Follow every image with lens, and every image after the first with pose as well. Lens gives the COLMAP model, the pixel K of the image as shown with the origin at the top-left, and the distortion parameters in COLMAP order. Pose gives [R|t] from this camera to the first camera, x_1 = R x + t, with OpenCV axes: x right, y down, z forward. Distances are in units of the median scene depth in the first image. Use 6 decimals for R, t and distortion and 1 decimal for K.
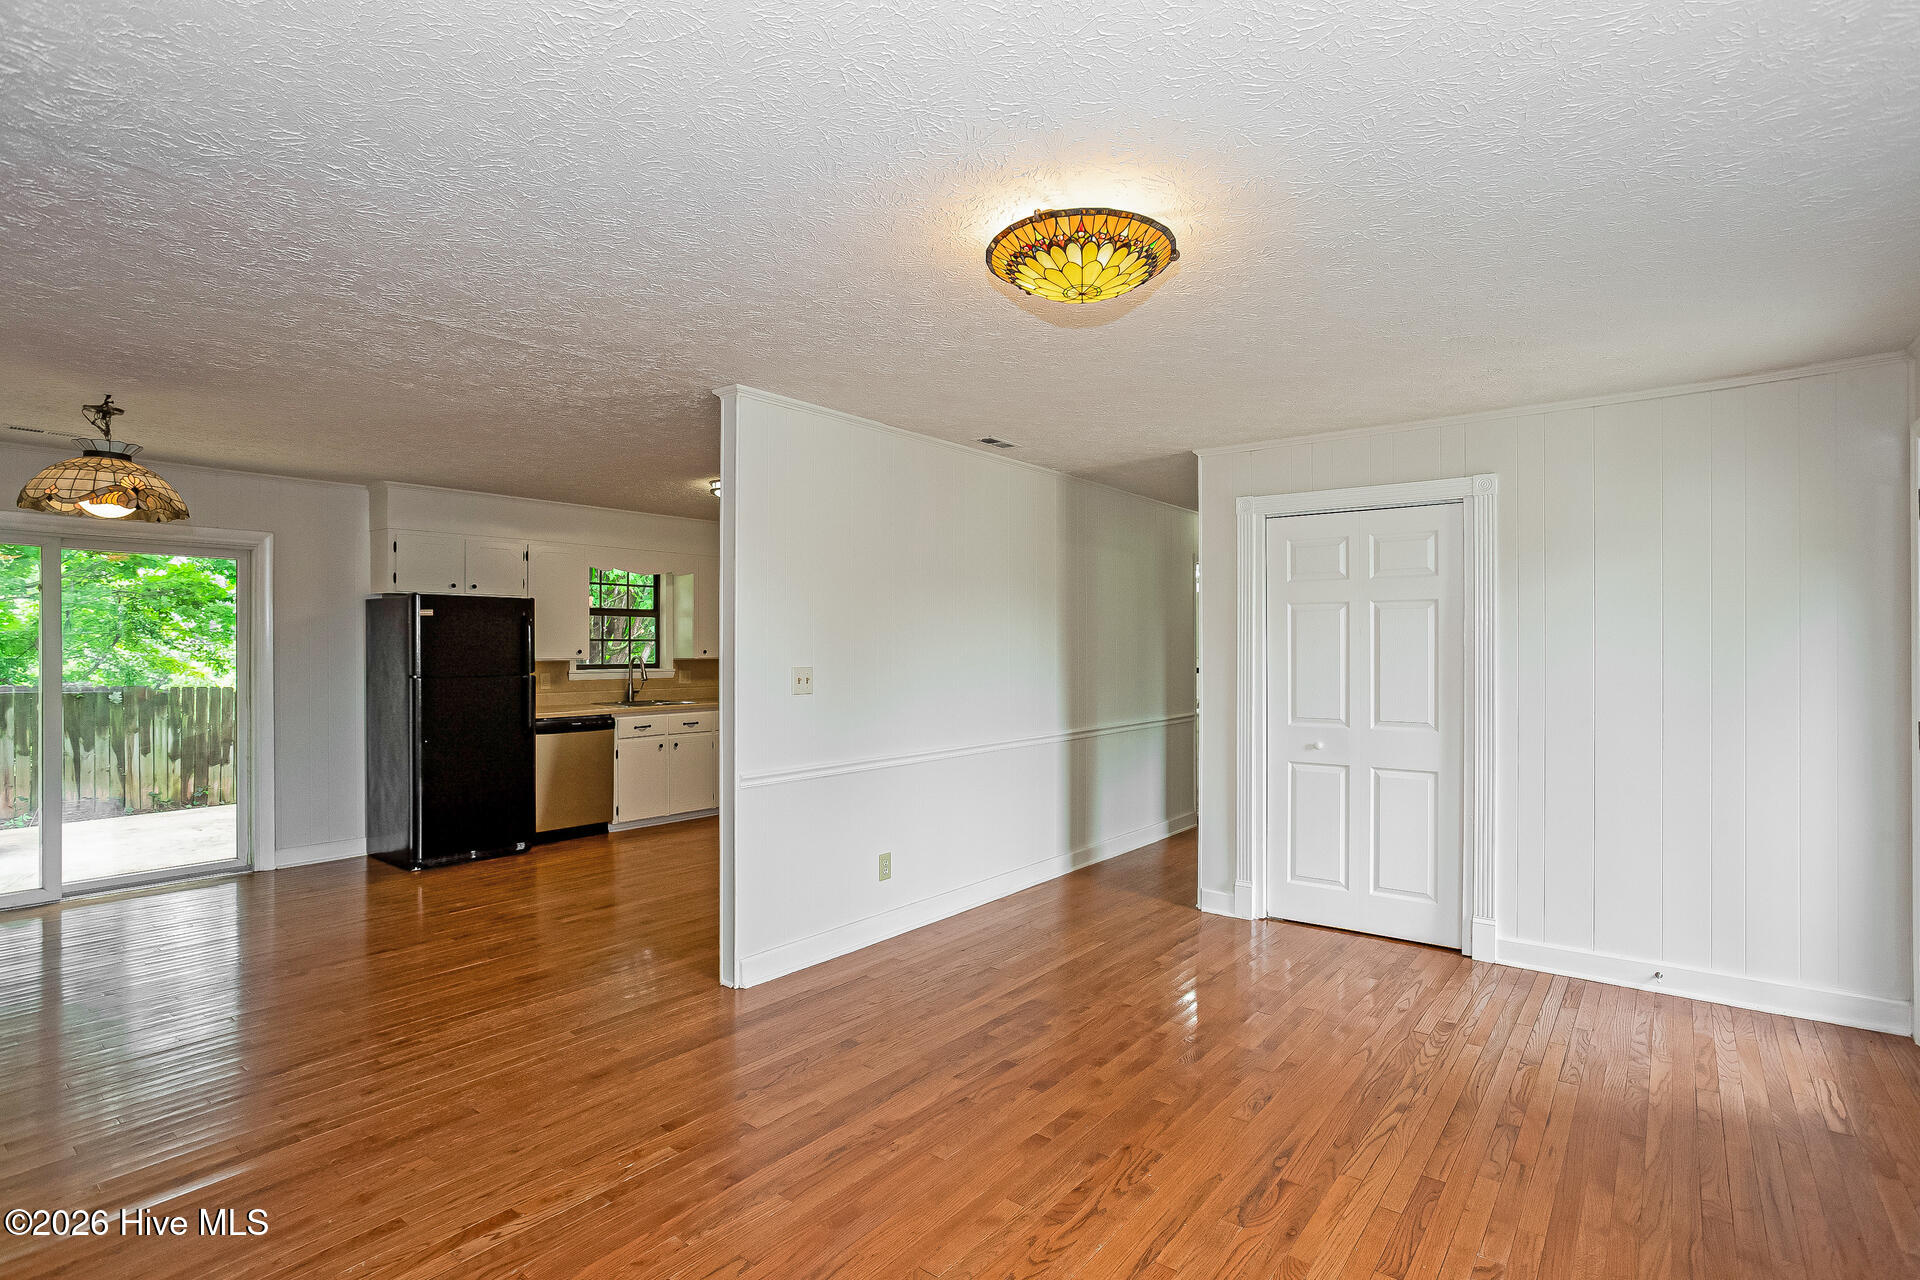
lens RADIAL K [[938.8, 0, 970.9], [0, 938.8, 638.7], [0, 0, 1]] dist [-0.027692, 0.013494]
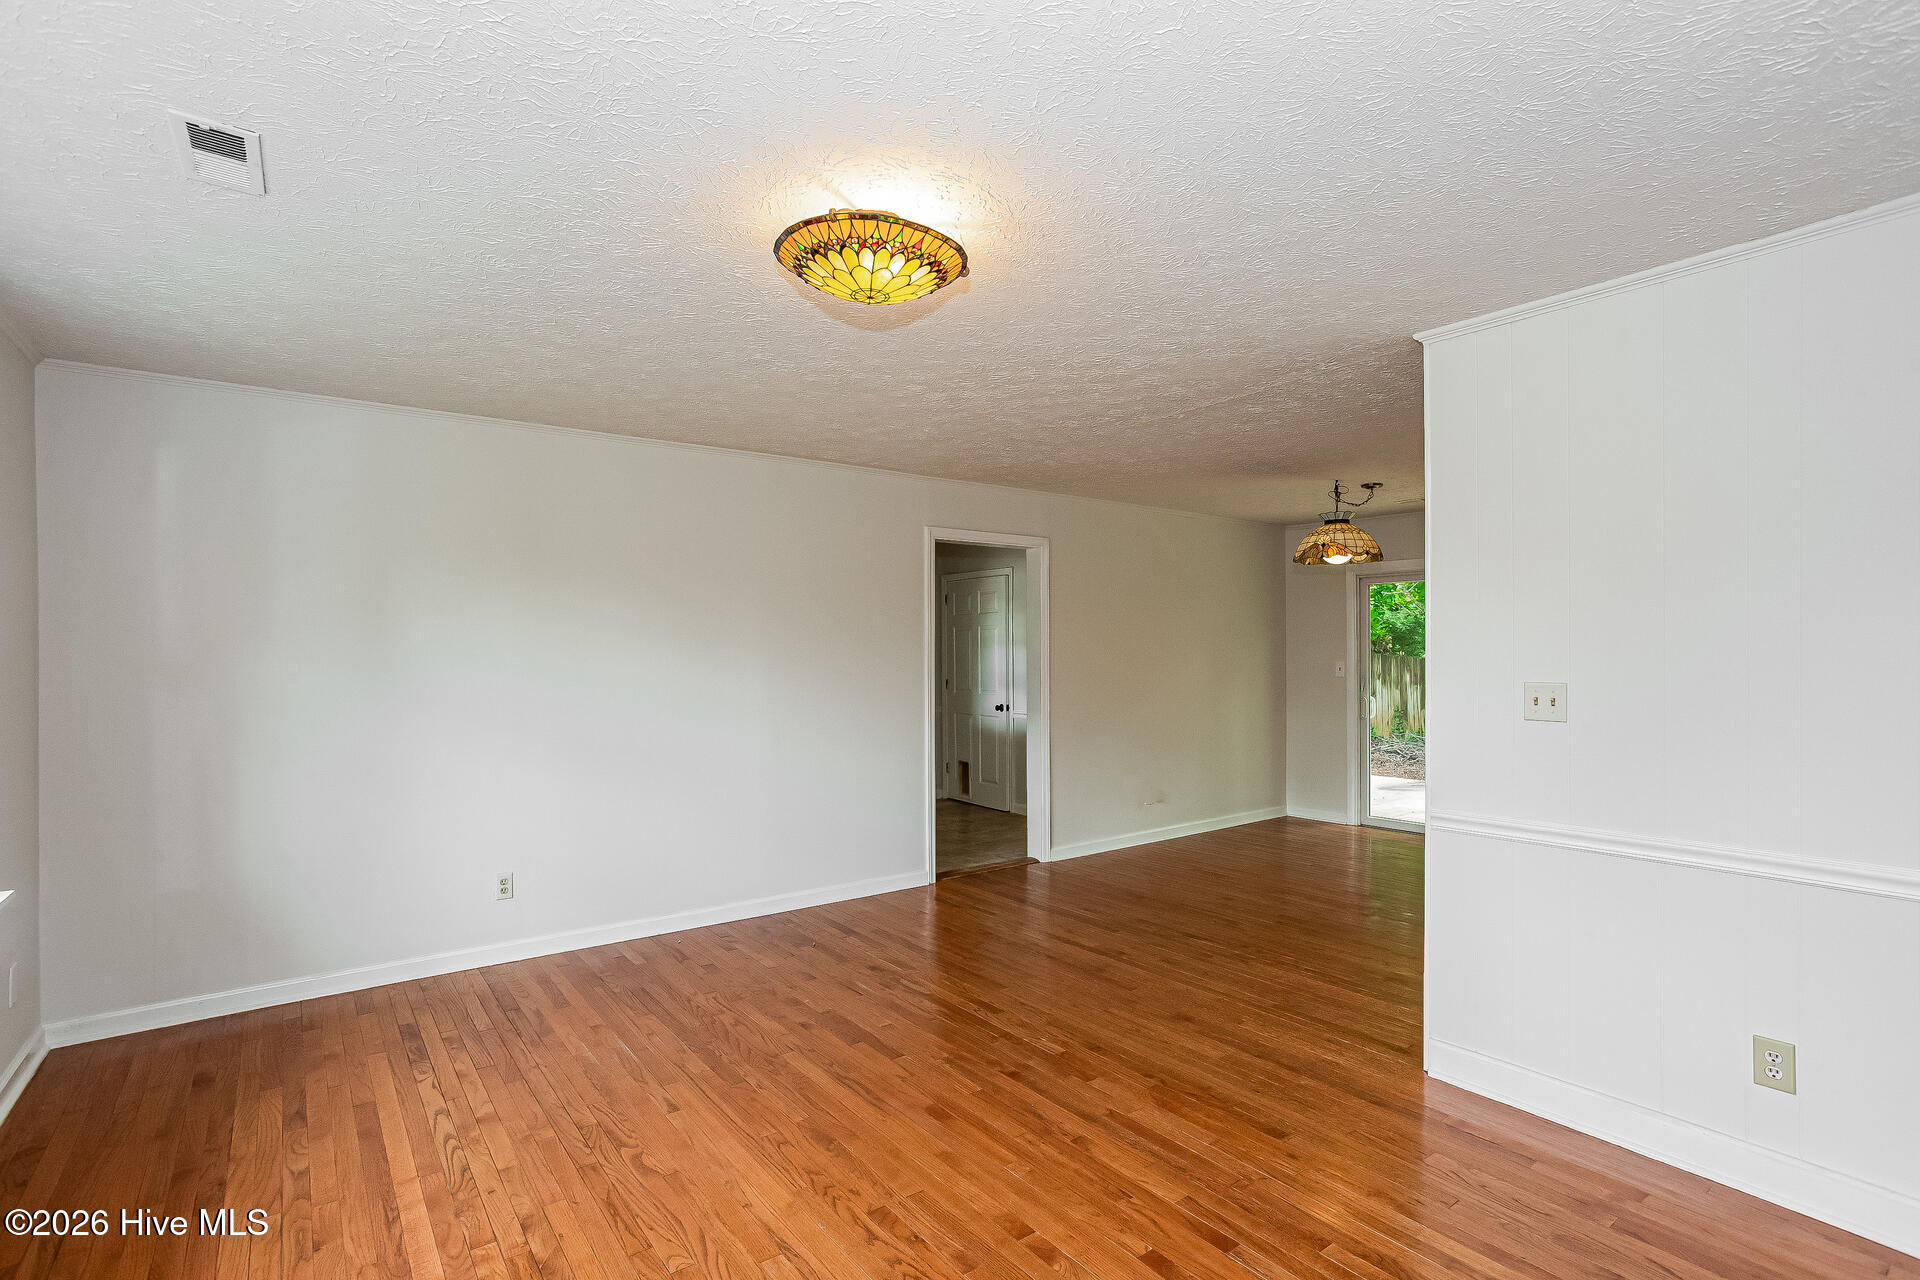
lens RADIAL K [[938.8, 0, 971.6], [0, 938.8, 646.0], [0, 0, 1]] dist [-0.027692, 0.013494]
pose [[-0.262604, -0.008166, -0.964869, 0.741216], [0.008117, 0.999910, -0.010672, 0.009583], [0.964870, -0.010634, -0.262514, 0.966133]]
